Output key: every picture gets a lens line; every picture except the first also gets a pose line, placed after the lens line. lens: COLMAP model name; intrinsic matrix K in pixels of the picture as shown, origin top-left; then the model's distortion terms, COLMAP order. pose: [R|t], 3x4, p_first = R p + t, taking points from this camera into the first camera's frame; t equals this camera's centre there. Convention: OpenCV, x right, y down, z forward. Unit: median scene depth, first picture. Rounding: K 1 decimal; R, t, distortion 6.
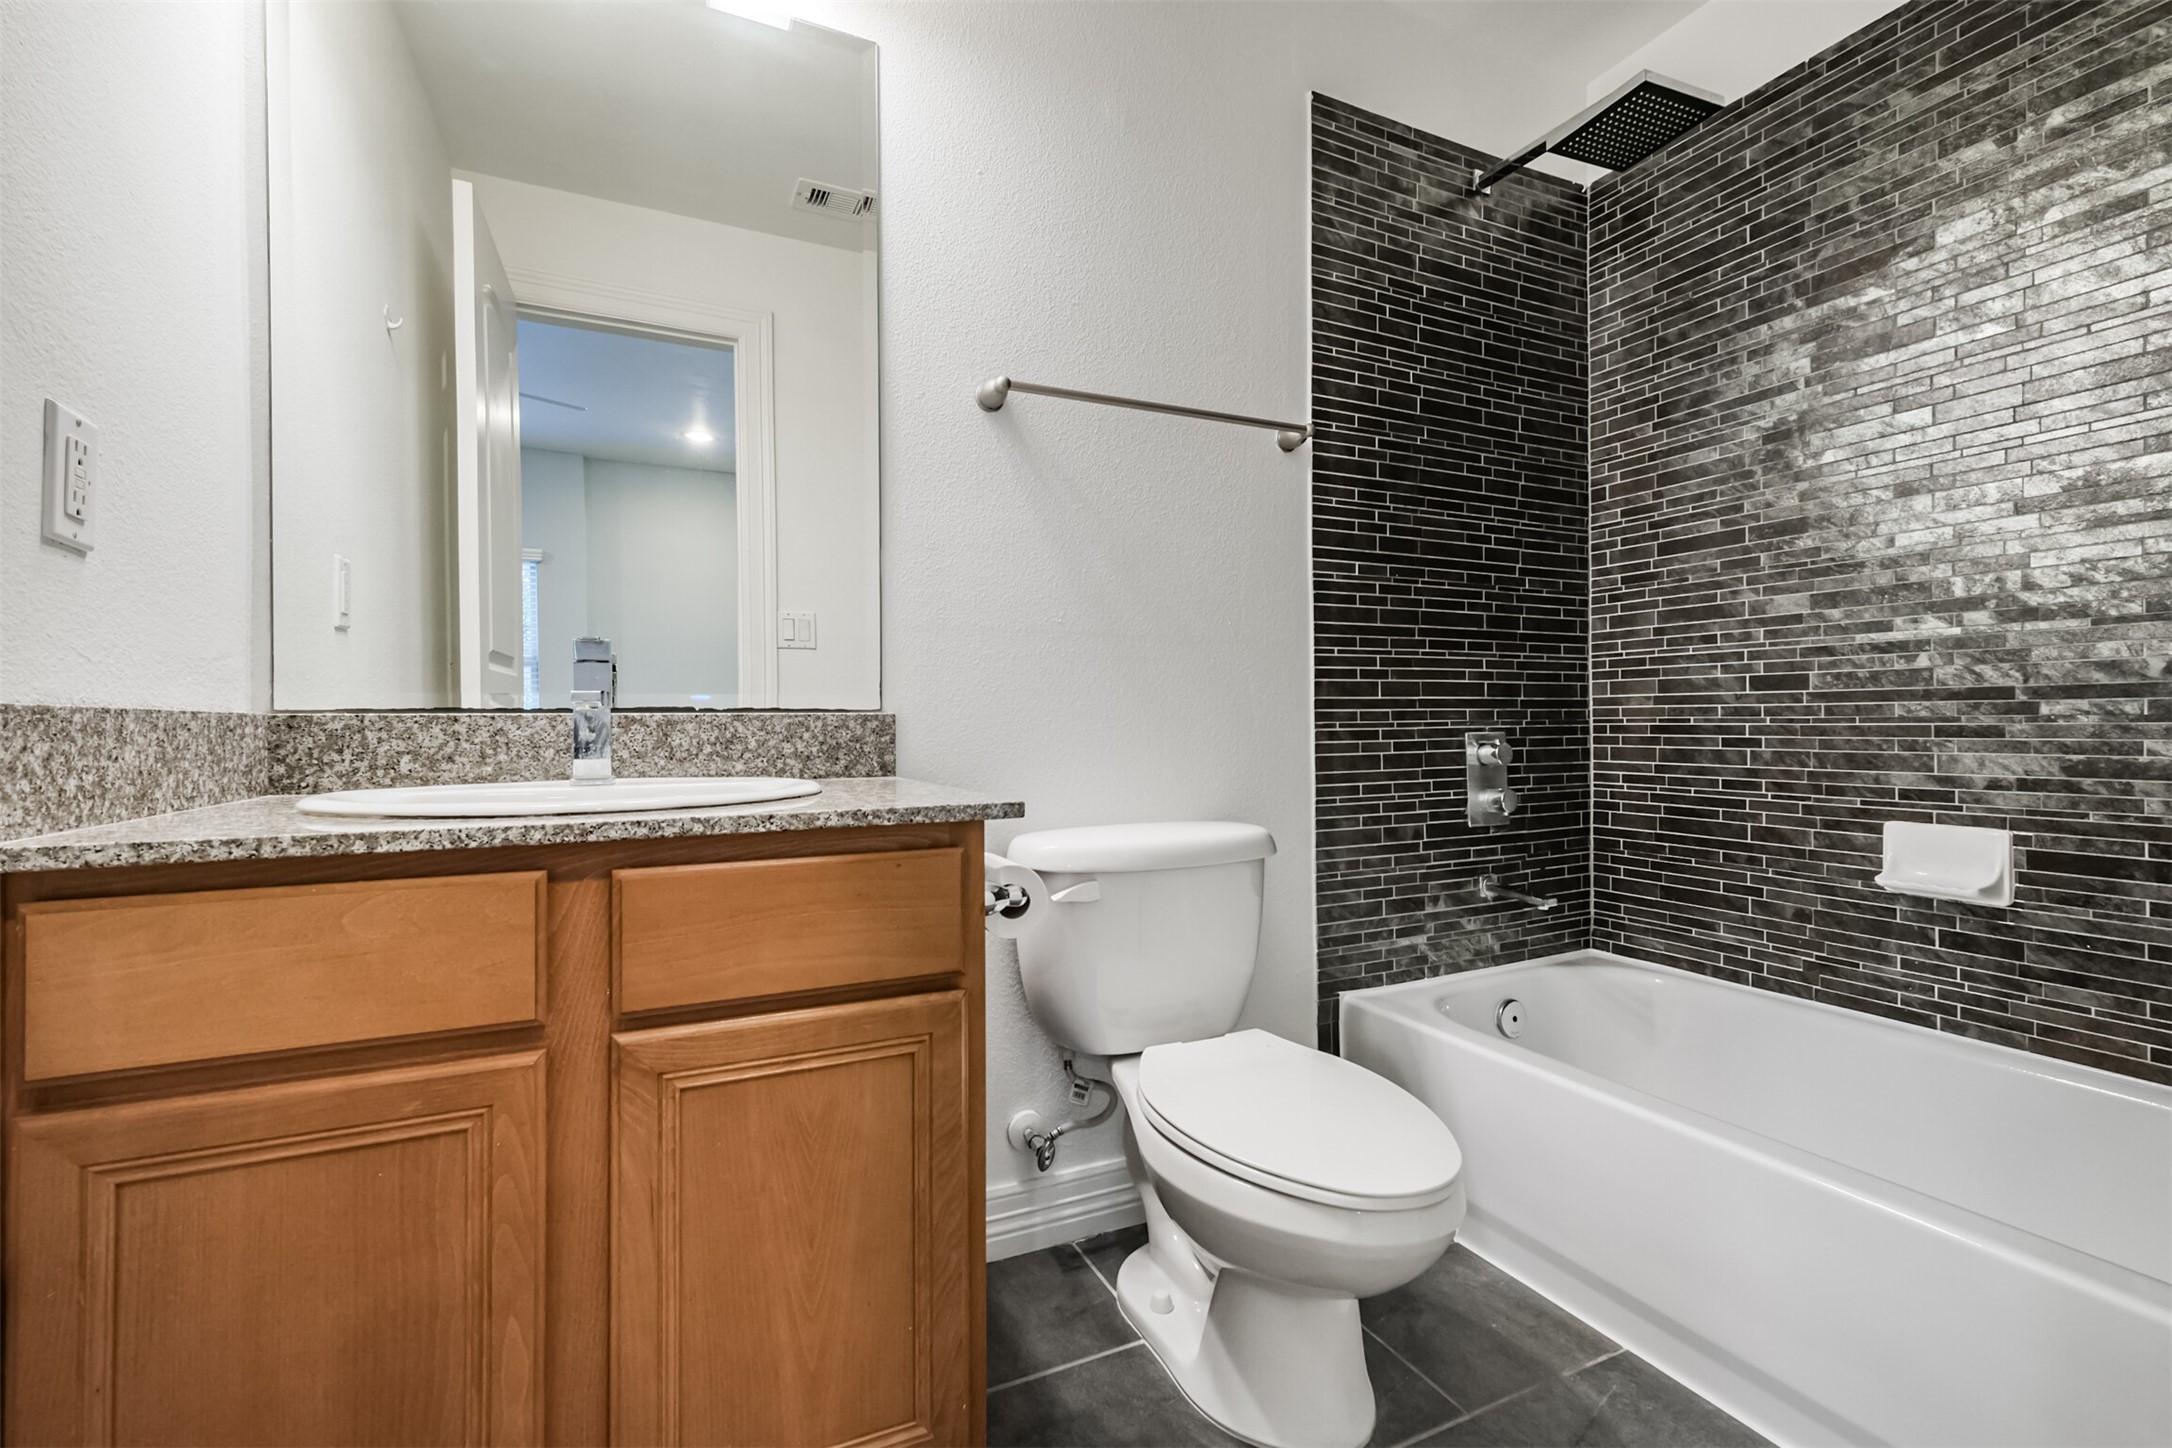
lens RADIAL K [[941.1, 0, 1099.2], [0, 941.1, 714.1], [0, 0, 1]] dist [0.009073, 0.000064]
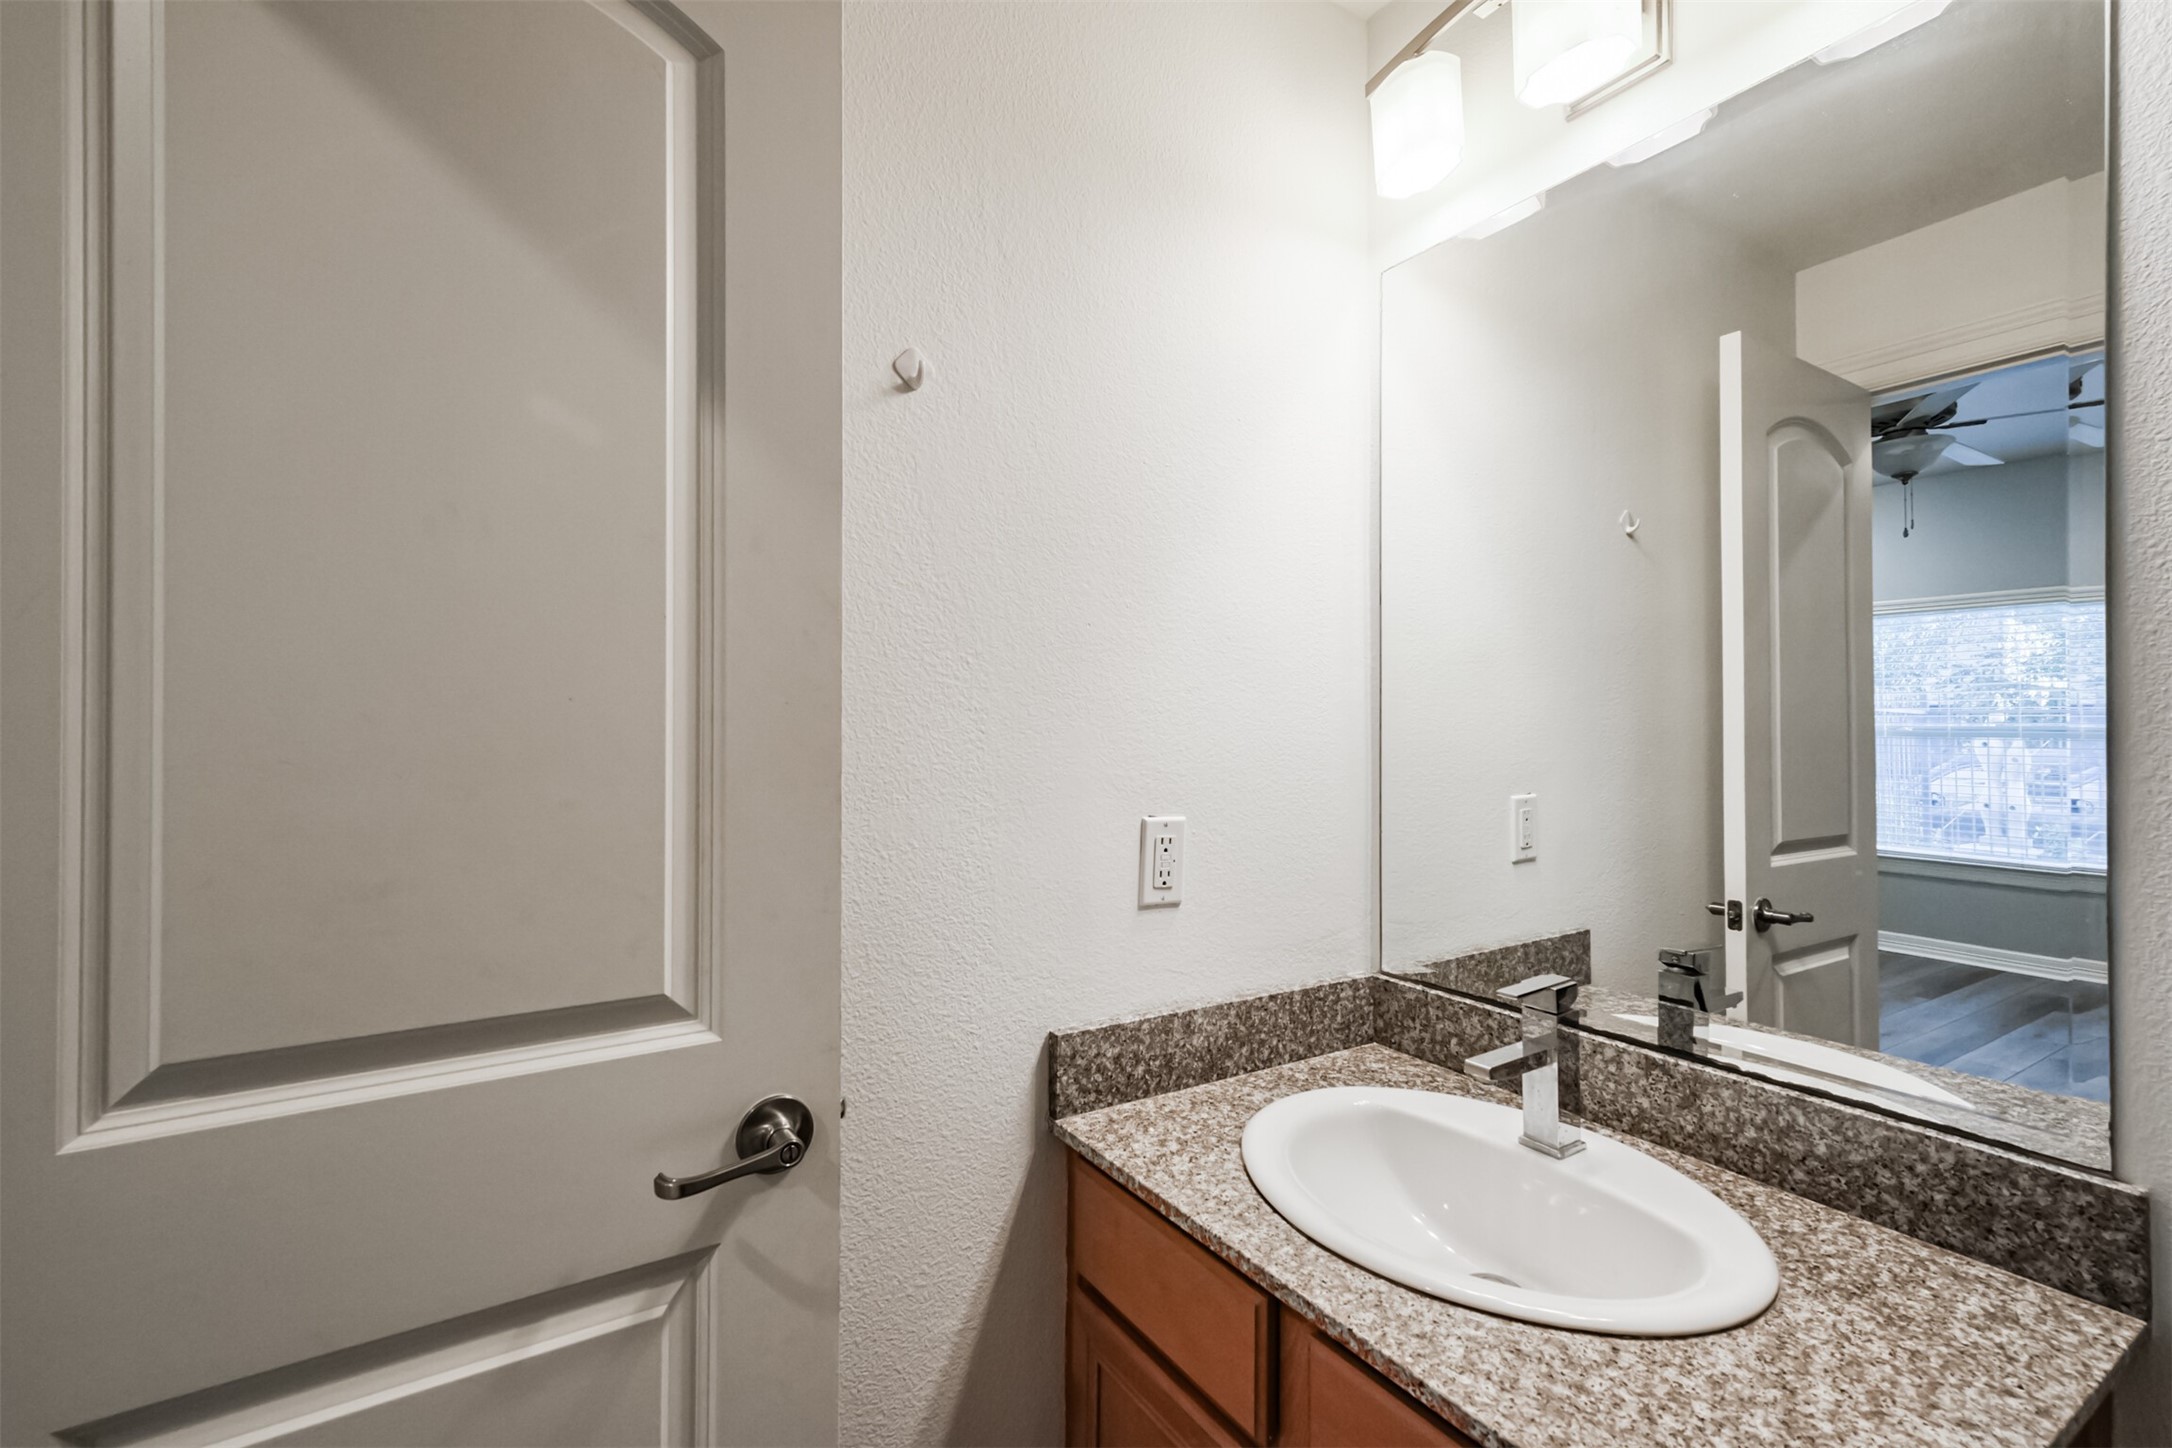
lens RADIAL K [[941.1, 0, 1071.1], [0, 941.1, 724.1], [0, 0, 1]] dist [0.009073, 0.000064]
pose [[0.108578, 0.000372, -0.994088, 0.294483], [0.001170, 0.999999, 0.000502, -0.325325], [0.994087, -0.001218, 0.108577, 0.471859]]
